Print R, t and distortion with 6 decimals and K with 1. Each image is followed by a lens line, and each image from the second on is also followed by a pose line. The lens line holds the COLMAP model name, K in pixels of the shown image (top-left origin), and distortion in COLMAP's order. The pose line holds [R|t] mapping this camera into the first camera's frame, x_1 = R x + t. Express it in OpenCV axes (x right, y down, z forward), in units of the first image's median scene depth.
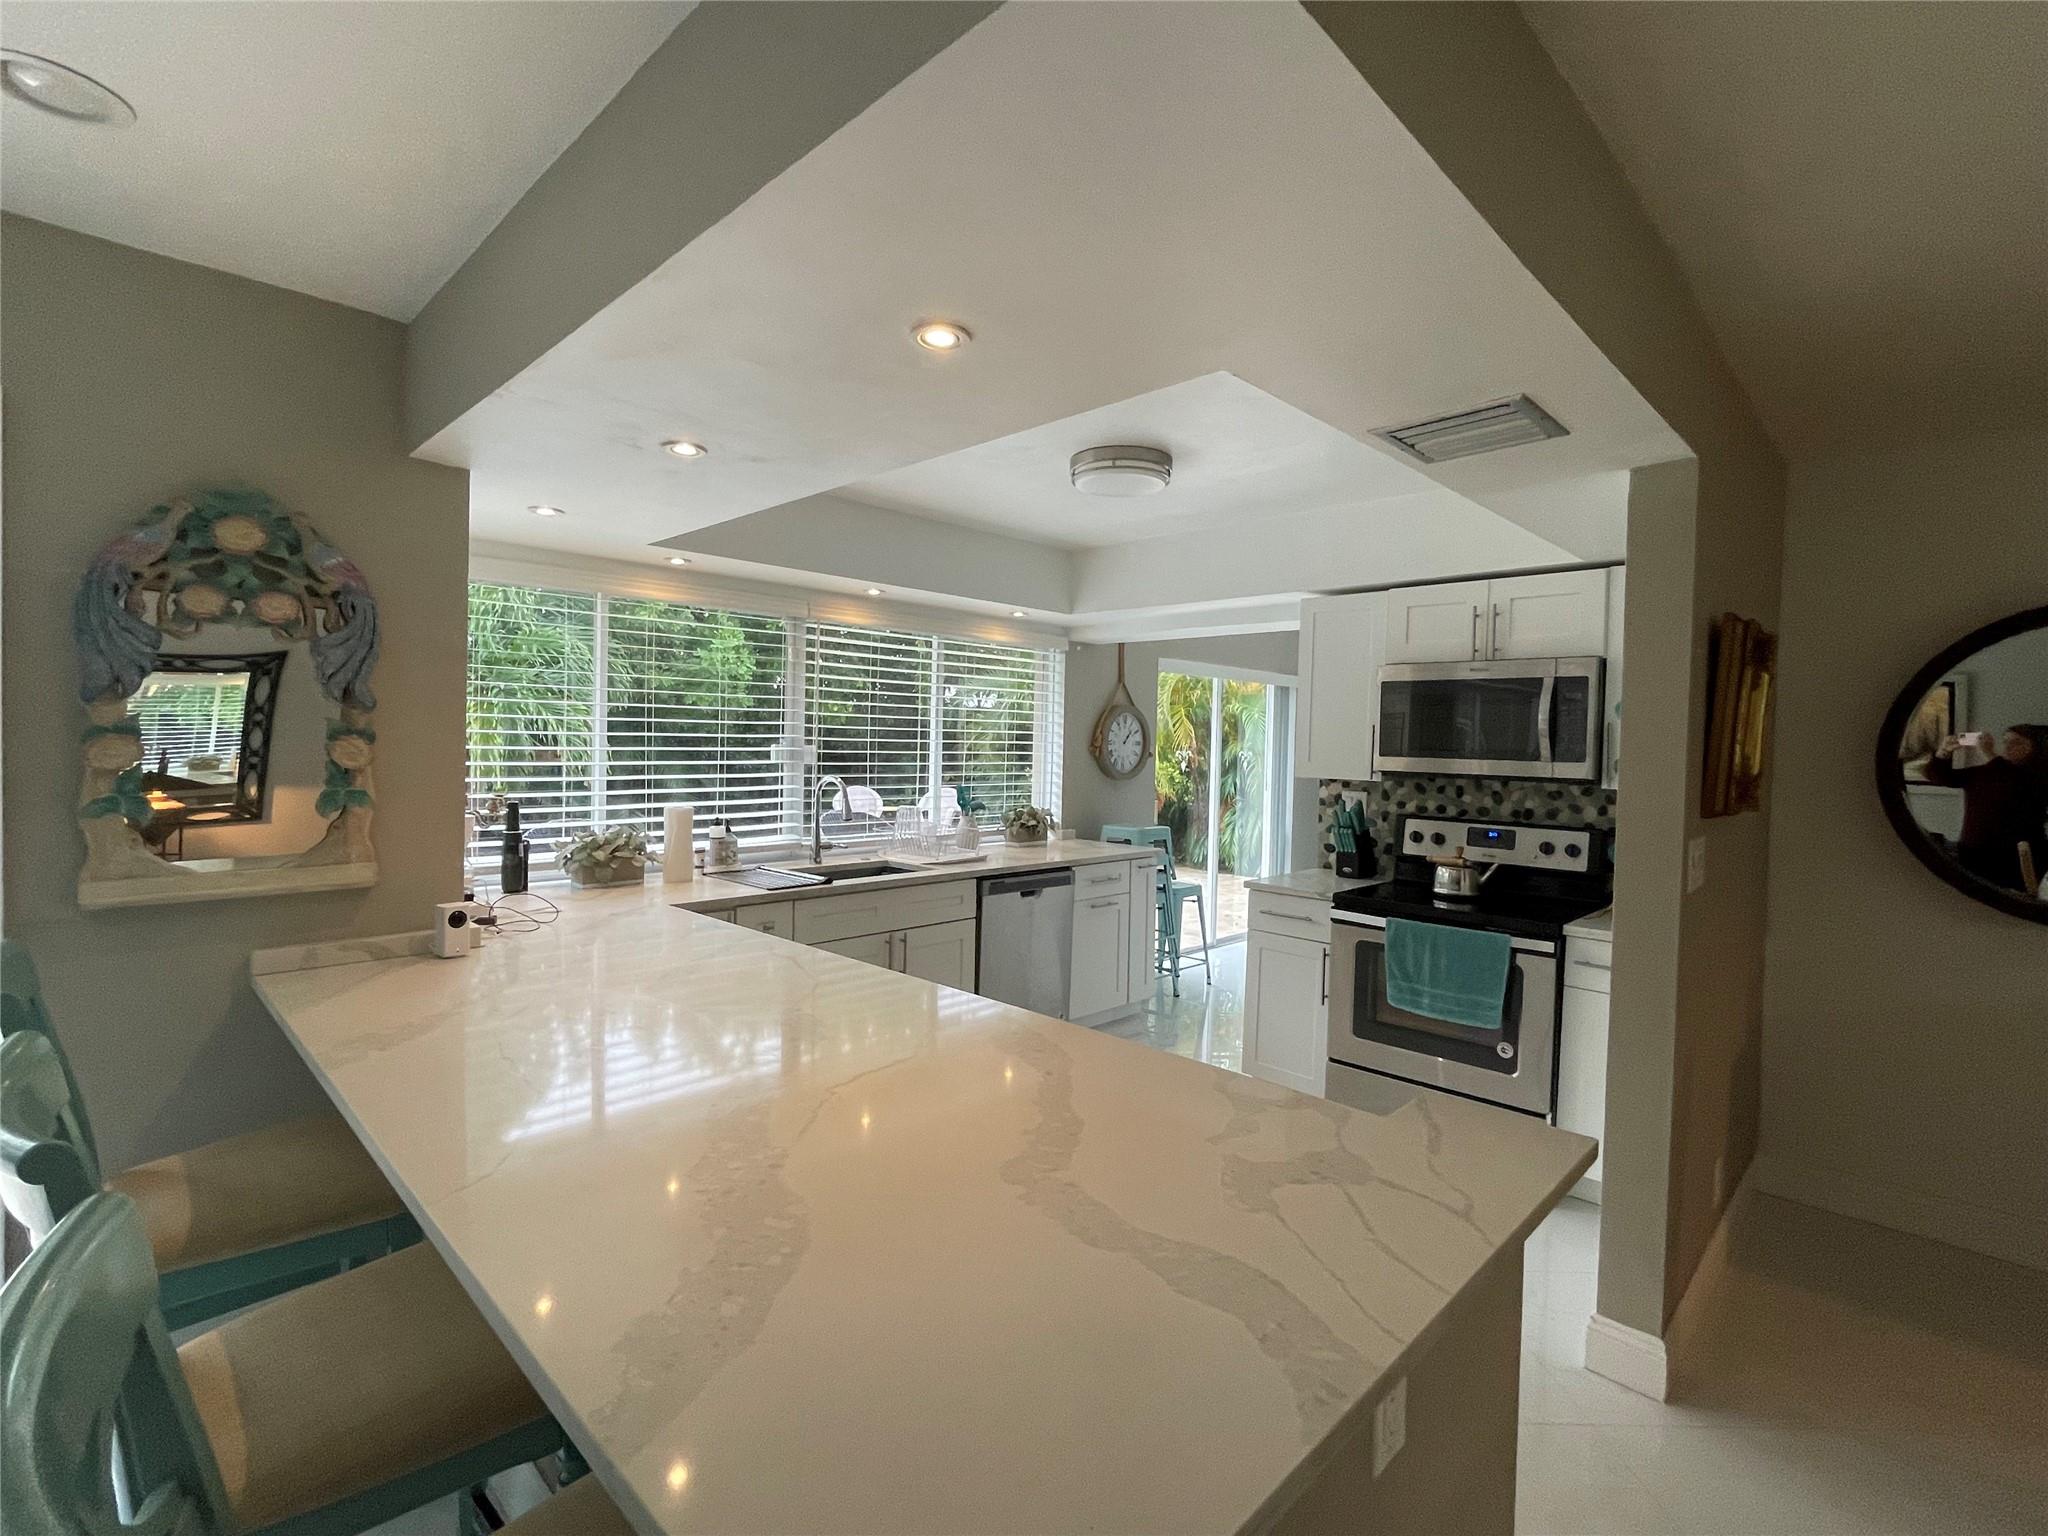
lens RADIAL K [[946.7, 0, 1025.3], [0, 946.7, 764.6], [0, 0, 1]] dist [-0.002356, -0.000884]
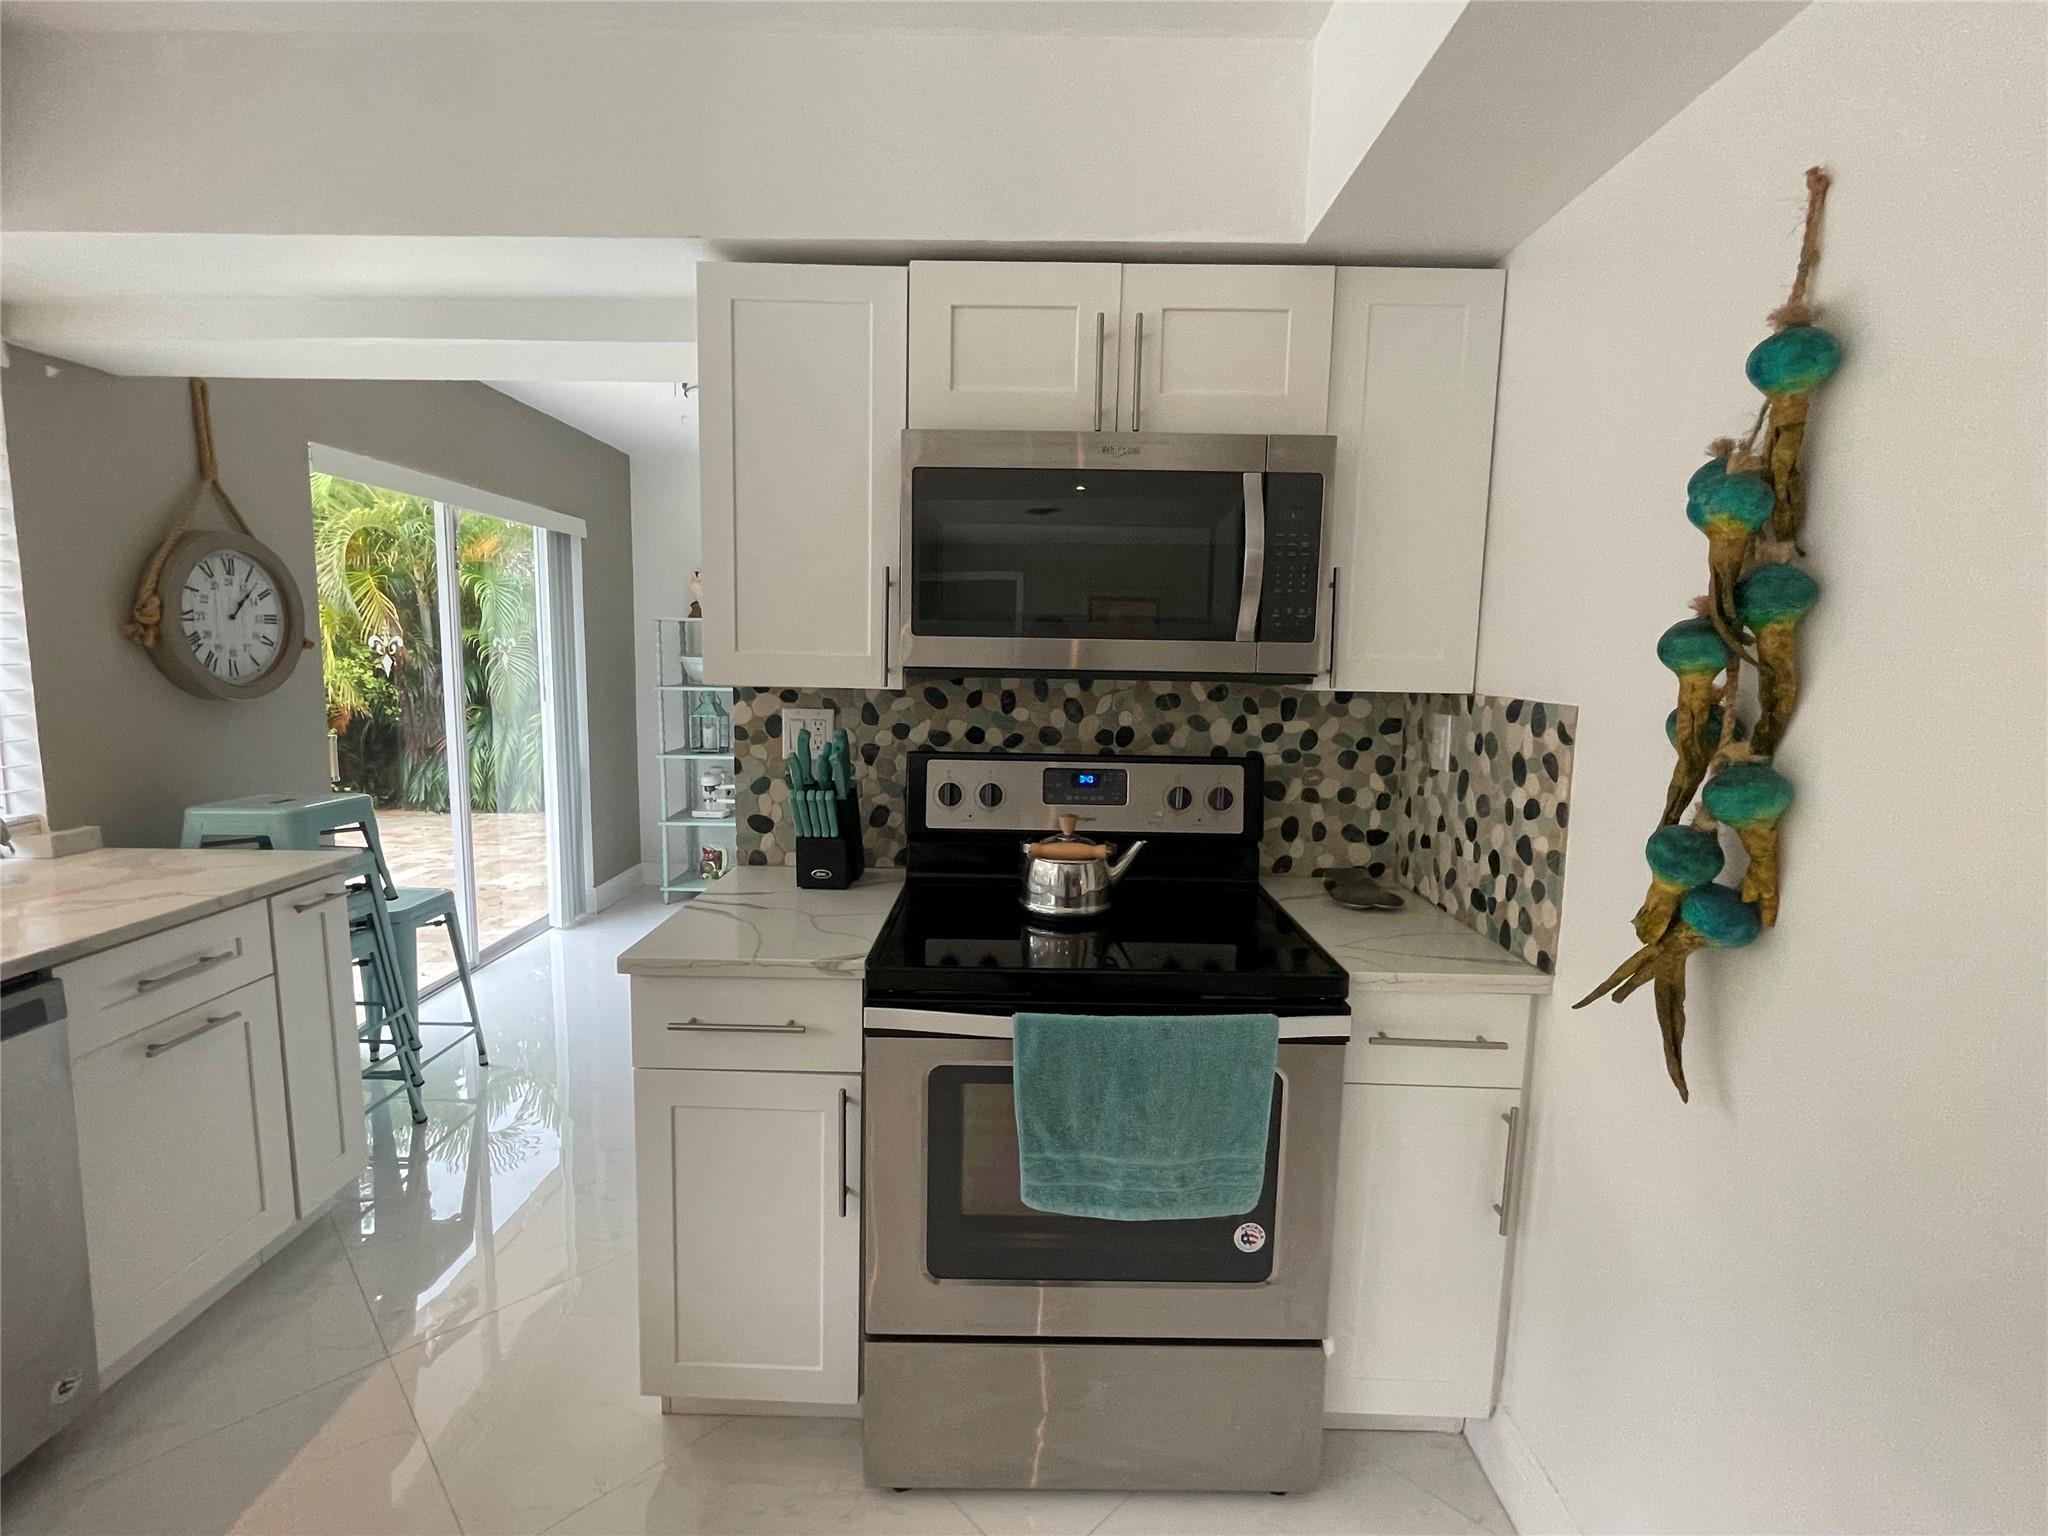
lens RADIAL K [[946.7, 0, 1025.3], [0, 946.7, 764.6], [0, 0, 1]] dist [-0.002356, -0.000884]
pose [[0.720745, -0.096362, 0.686469, 0.085418], [0.017998, 0.992558, 0.120432, -0.000653], [-0.692966, -0.074446, 0.717116, 0.567161]]
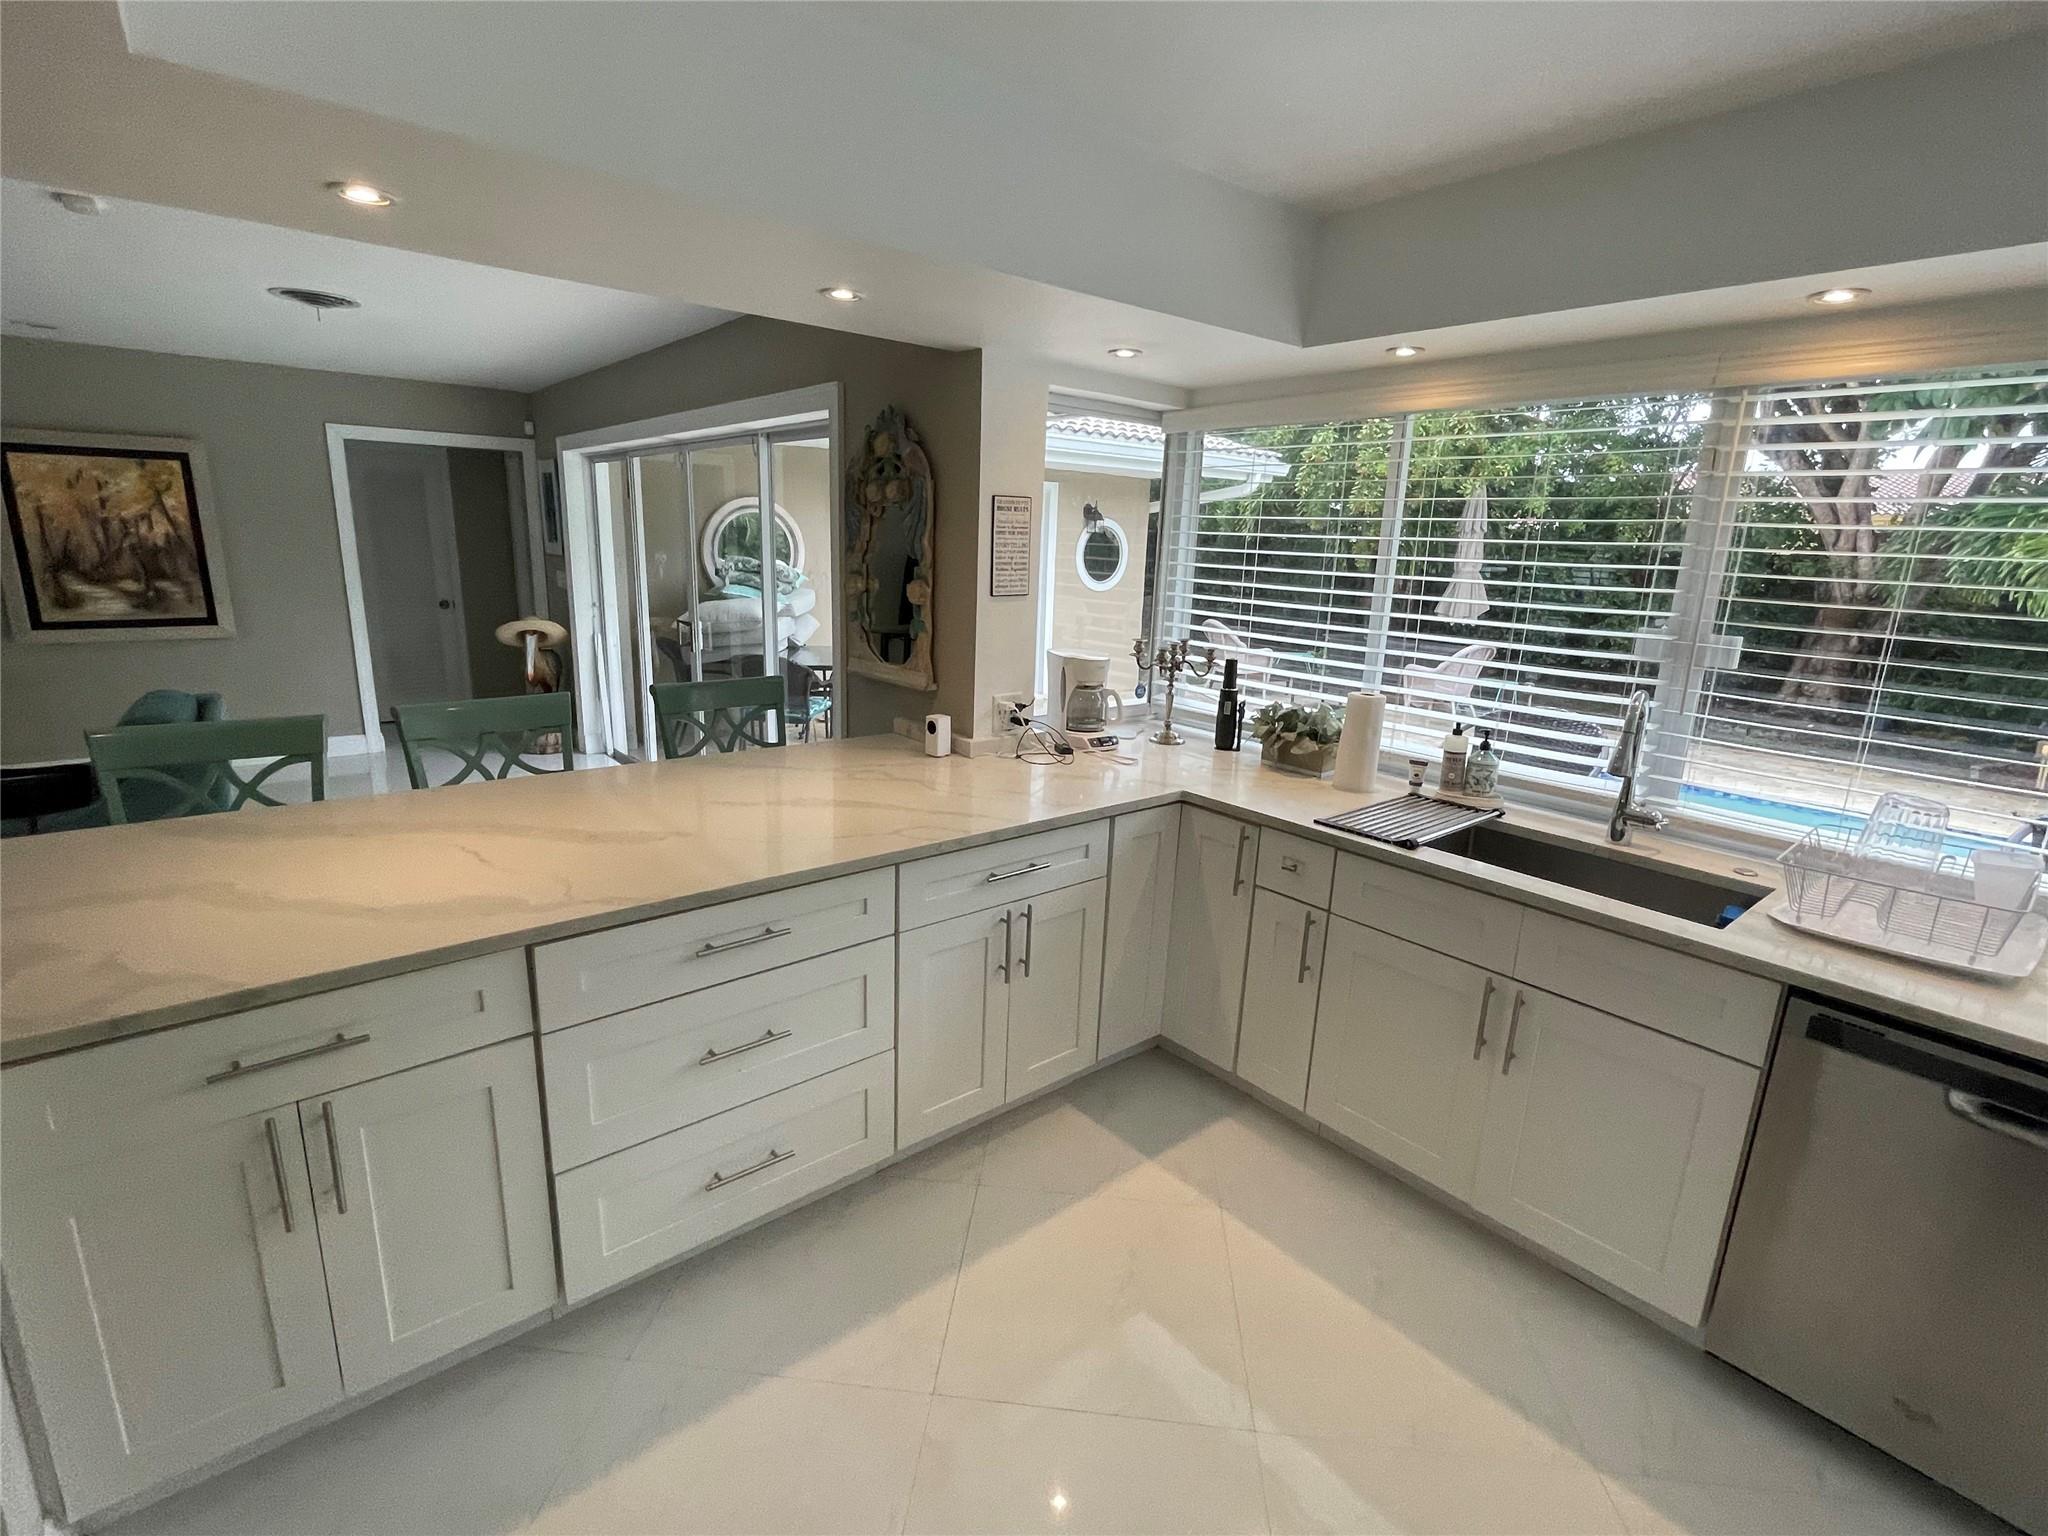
lens RADIAL K [[946.7, 0, 1025.3], [0, 946.7, 764.6], [0, 0, 1]] dist [-0.002356, -0.000884]
pose [[-0.110181, 0.208620, -0.971770, 0.366511], [-0.063969, 0.974208, 0.216397, -0.041545], [0.991851, 0.086006, -0.093994, 0.700447]]
